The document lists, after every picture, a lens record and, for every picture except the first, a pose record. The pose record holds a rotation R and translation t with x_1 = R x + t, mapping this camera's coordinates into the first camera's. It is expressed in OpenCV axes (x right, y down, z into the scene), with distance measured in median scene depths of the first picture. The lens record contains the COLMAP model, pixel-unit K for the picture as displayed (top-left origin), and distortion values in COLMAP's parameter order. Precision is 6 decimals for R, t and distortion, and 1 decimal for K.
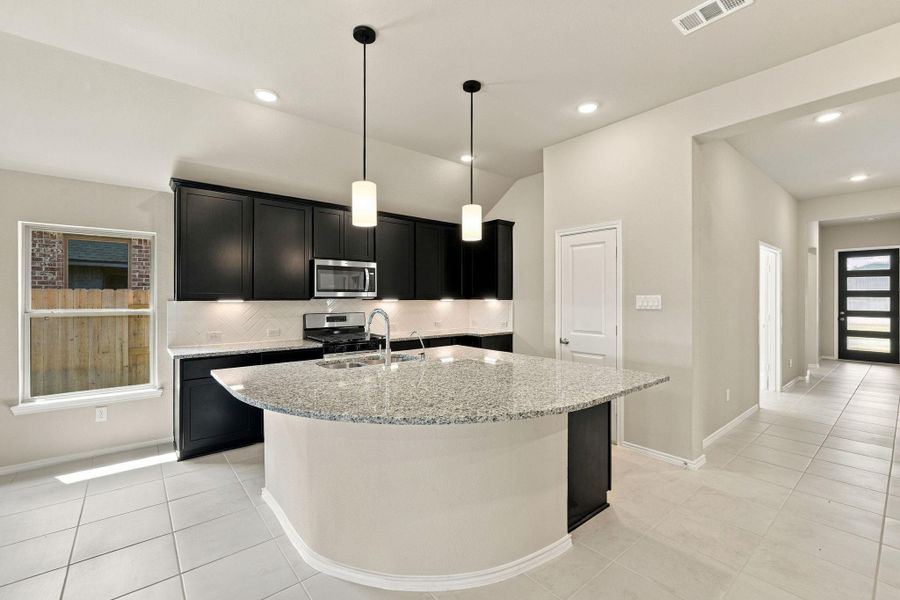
lens RADIAL K [[383.5, 0, 450.1], [0, 383.5, 301.0], [0, 0, 1]] dist [-0.001126, -0.000140]
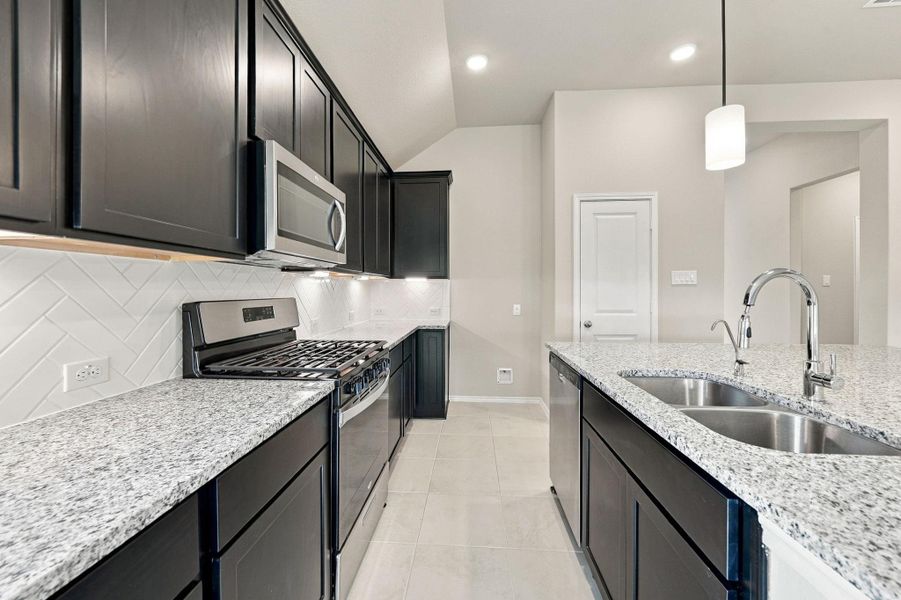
lens RADIAL K [[350.9, 0, 448.7], [0, 350.9, 293.4], [0, 0, 1]] dist [-0.000390, -0.000018]
pose [[0.690935, -0.010023, 0.722847, -0.623232], [0.006379, 0.999949, 0.007768, 0.035958], [-0.722888, -0.000756, 0.690965, 0.879931]]
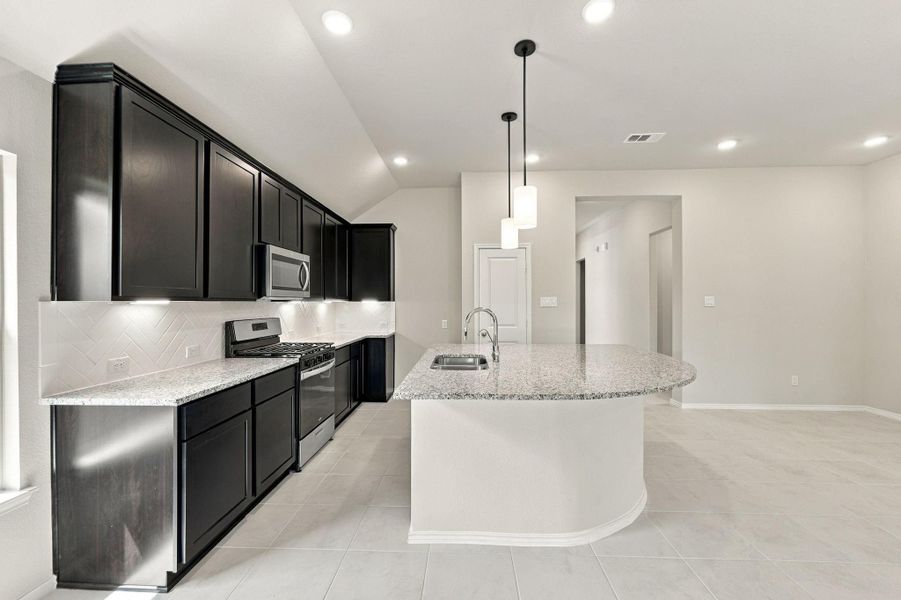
lens RADIAL K [[378.9, 0, 453.7], [0, 378.9, 301.6], [0, 0, 1]] dist [0.020496, 0.000029]
pose [[0.669806, -0.001395, 0.742535, -0.870998], [0.006050, 0.999975, -0.003579, 0.004978], [-0.742512, 0.006889, 0.669798, 0.324817]]
